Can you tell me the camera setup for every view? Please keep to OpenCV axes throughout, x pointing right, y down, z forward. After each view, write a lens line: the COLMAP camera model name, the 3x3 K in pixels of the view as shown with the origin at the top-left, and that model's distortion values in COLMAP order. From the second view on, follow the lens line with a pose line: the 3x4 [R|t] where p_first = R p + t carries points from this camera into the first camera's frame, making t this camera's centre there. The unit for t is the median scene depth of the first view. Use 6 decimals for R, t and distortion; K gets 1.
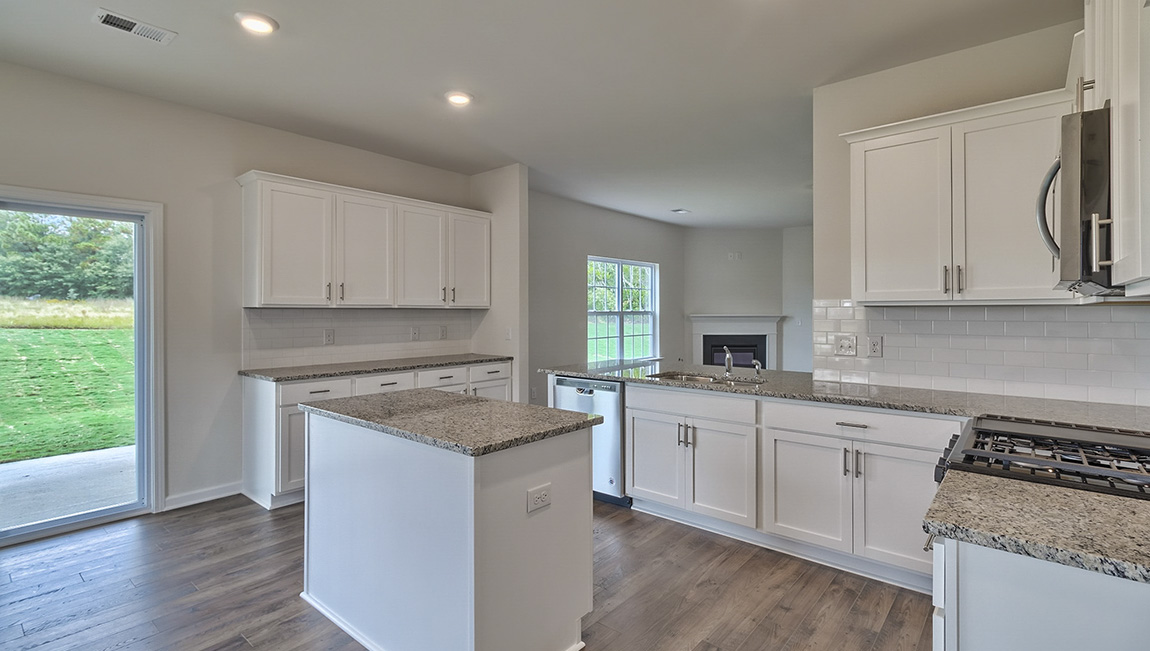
lens RADIAL K [[529.4, 0, 567.0], [0, 529.4, 302.7], [0, 0, 1]] dist [0.000898, -0.000397]
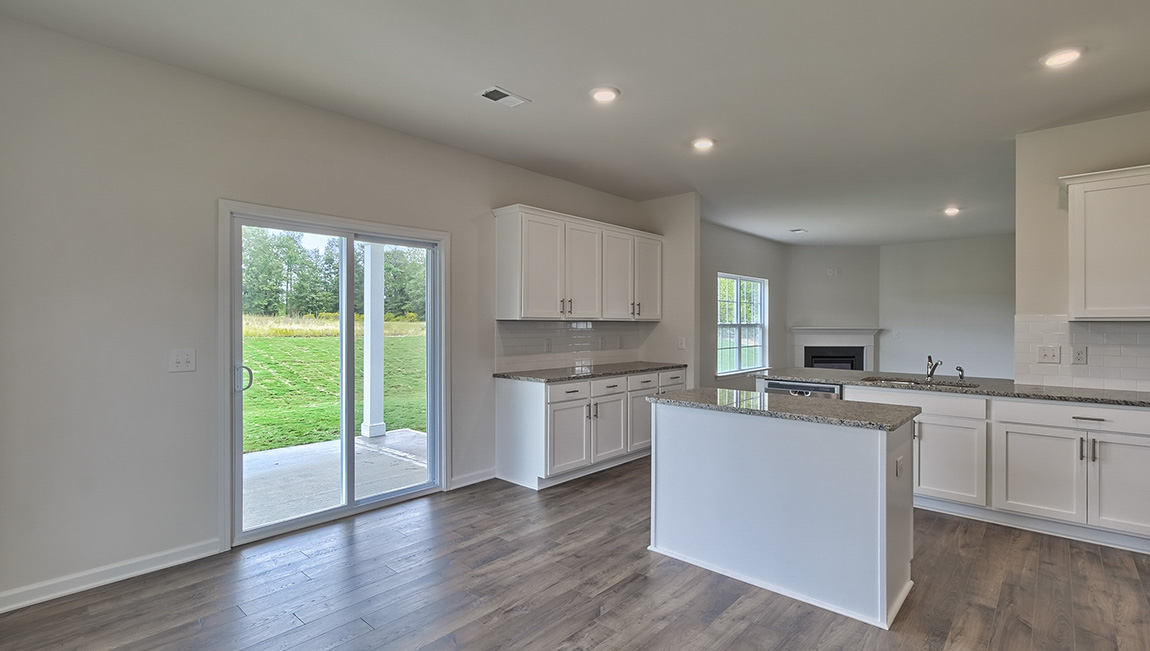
lens RADIAL K [[529.4, 0, 571.9], [0, 529.4, 316.4], [0, 0, 1]] dist [0.000898, -0.000397]
pose [[0.999625, 0.003829, -0.027122, -0.413944], [-0.003709, 0.999983, 0.004485, -0.004645], [0.027139, -0.004382, 0.999622, -0.169714]]
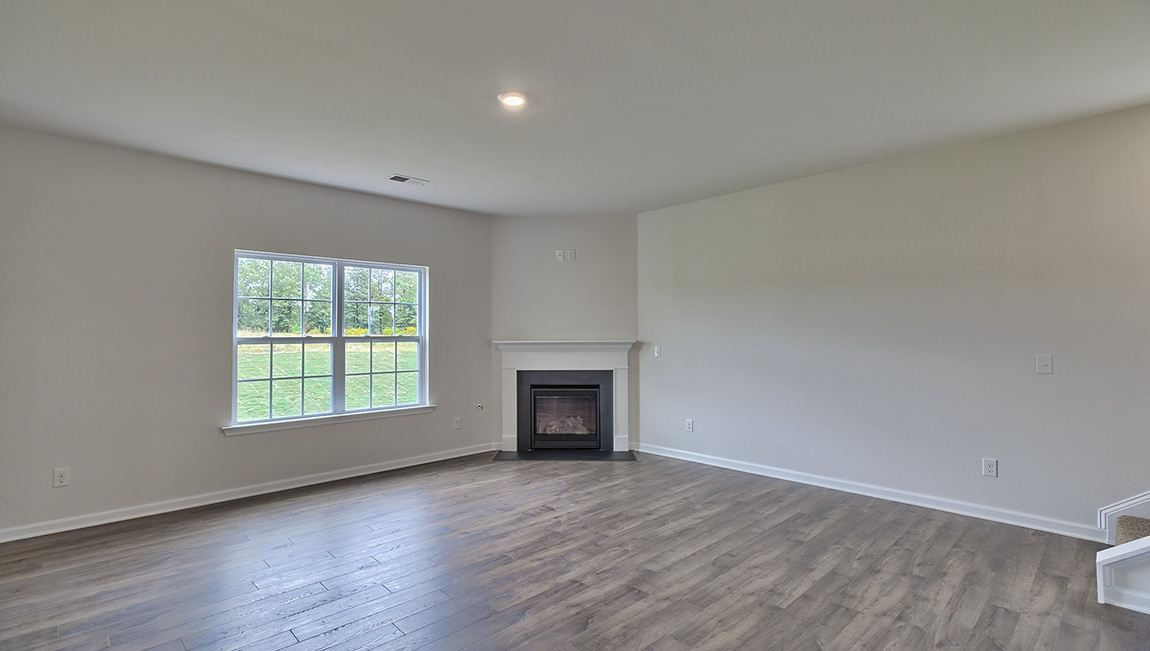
lens RADIAL K [[529.4, 0, 562.9], [0, 529.4, 323.2], [0, 0, 1]] dist [0.000898, -0.000397]
pose [[0.995562, -0.009258, -0.093652, 0.874399], [0.008746, 0.999944, -0.005881, 0.010419], [0.093701, 0.005036, 0.995588, 0.745710]]
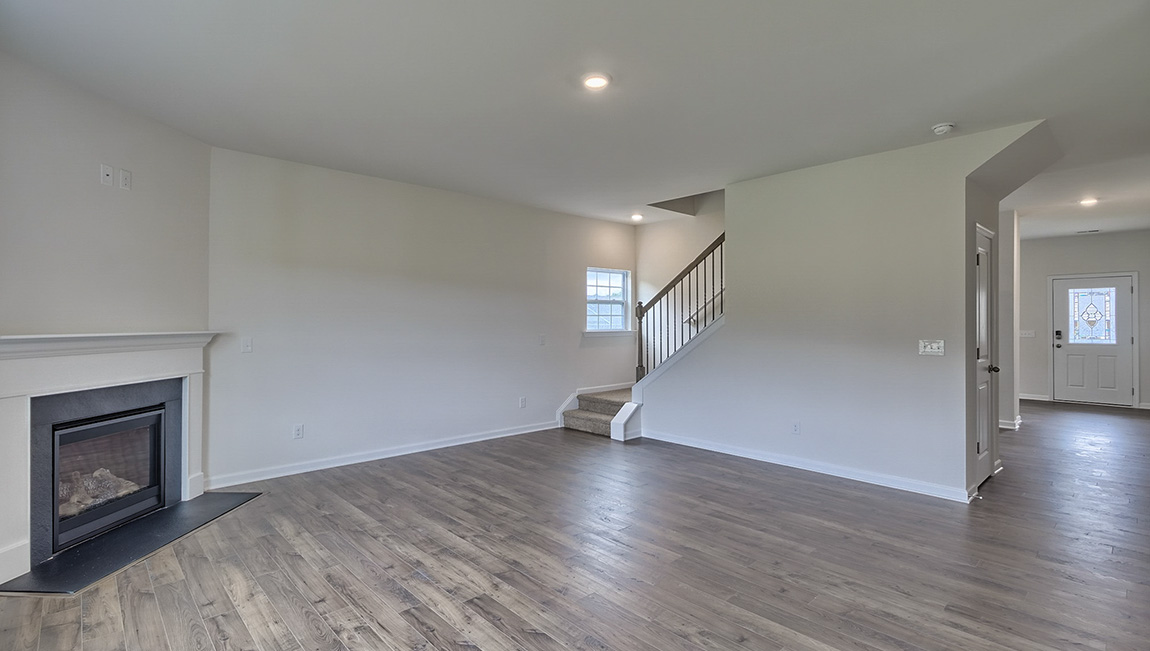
lens RADIAL K [[529.4, 0, 570.4], [0, 529.4, 326.4], [0, 0, 1]] dist [0.000898, -0.000397]
pose [[0.106138, -0.009711, 0.994304, -0.052034], [-0.016994, 0.999789, 0.011578, 0.020821], [-0.994206, -0.018126, 0.105950, 1.481902]]
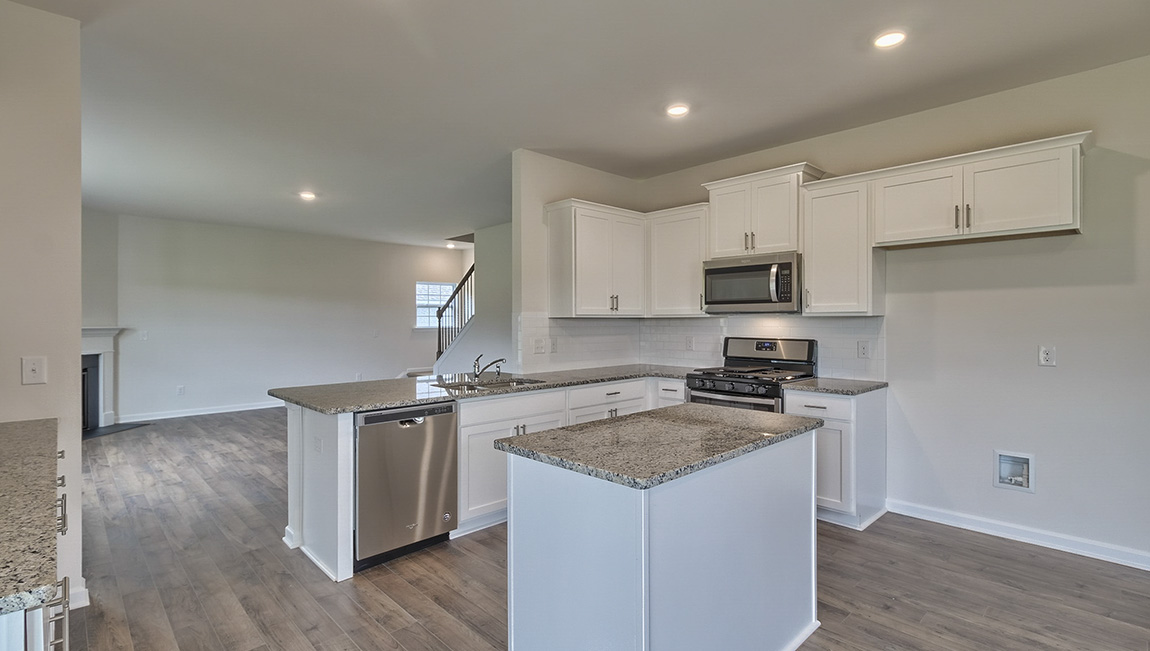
lens RADIAL K [[529.4, 0, 556.4], [0, 529.4, 318.9], [0, 0, 1]] dist [0.000898, -0.000397]
pose [[0.096632, 0.003831, 0.995313, -0.700912], [-0.014692, 0.999889, -0.002423, 0.010197], [-0.995212, -0.014389, 0.096678, 0.675990]]
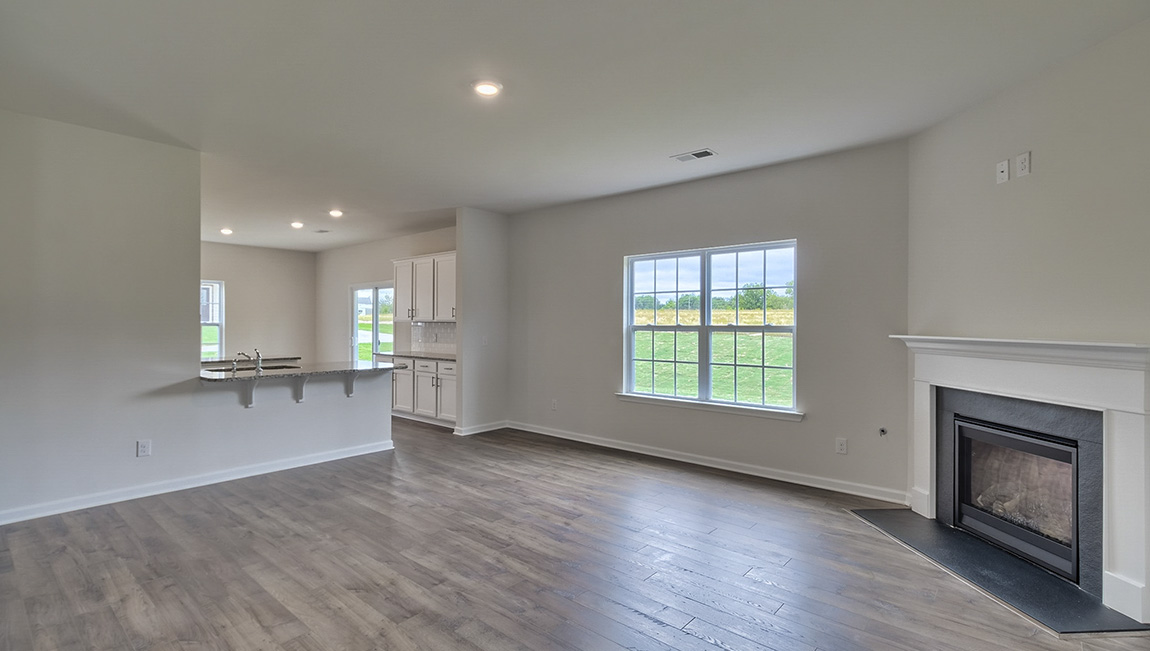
lens RADIAL K [[529.4, 0, 575.2], [0, 529.4, 327.1], [0, 0, 1]] dist [0.000898, -0.000397]
pose [[0.008470, 0.005198, -0.999951, 1.524485], [0.011449, 0.999920, 0.005295, 0.024435], [0.999899, -0.011493, 0.008410, 1.655249]]
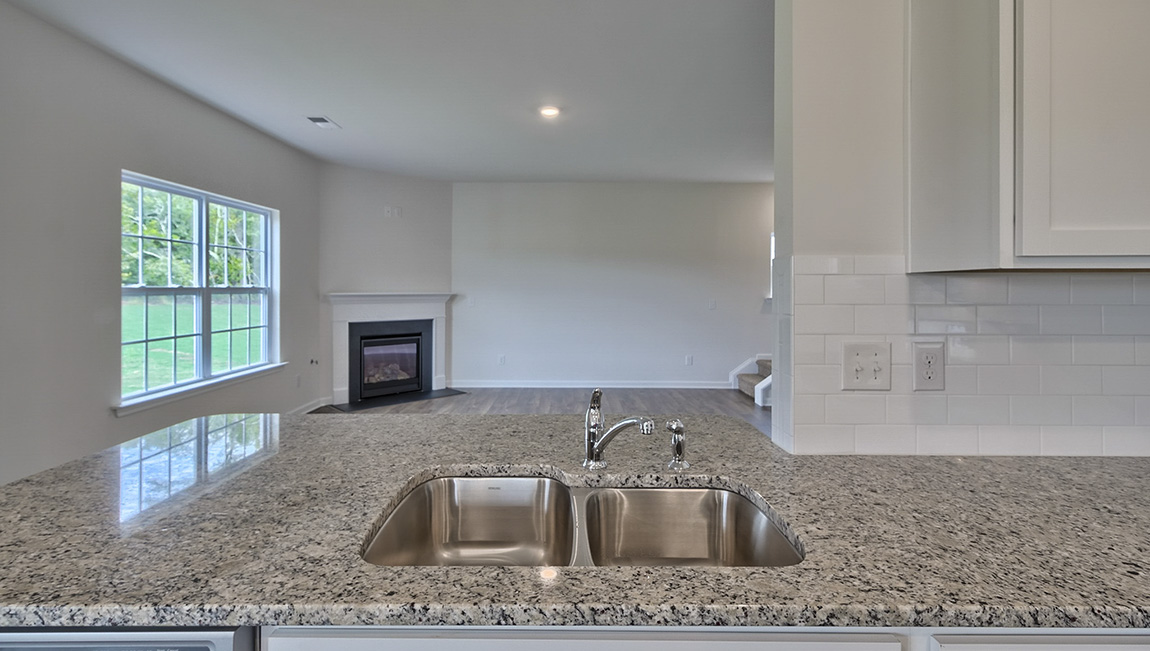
lens RADIAL K [[529.4, 0, 565.9], [0, 529.4, 291.6], [0, 0, 1]] dist [0.000898, -0.000397]
pose [[0.758612, -0.003379, 0.651534, 0.056780], [-0.010833, 0.999783, 0.017799, 0.013619], [-0.651453, -0.020560, 0.758411, 0.687481]]
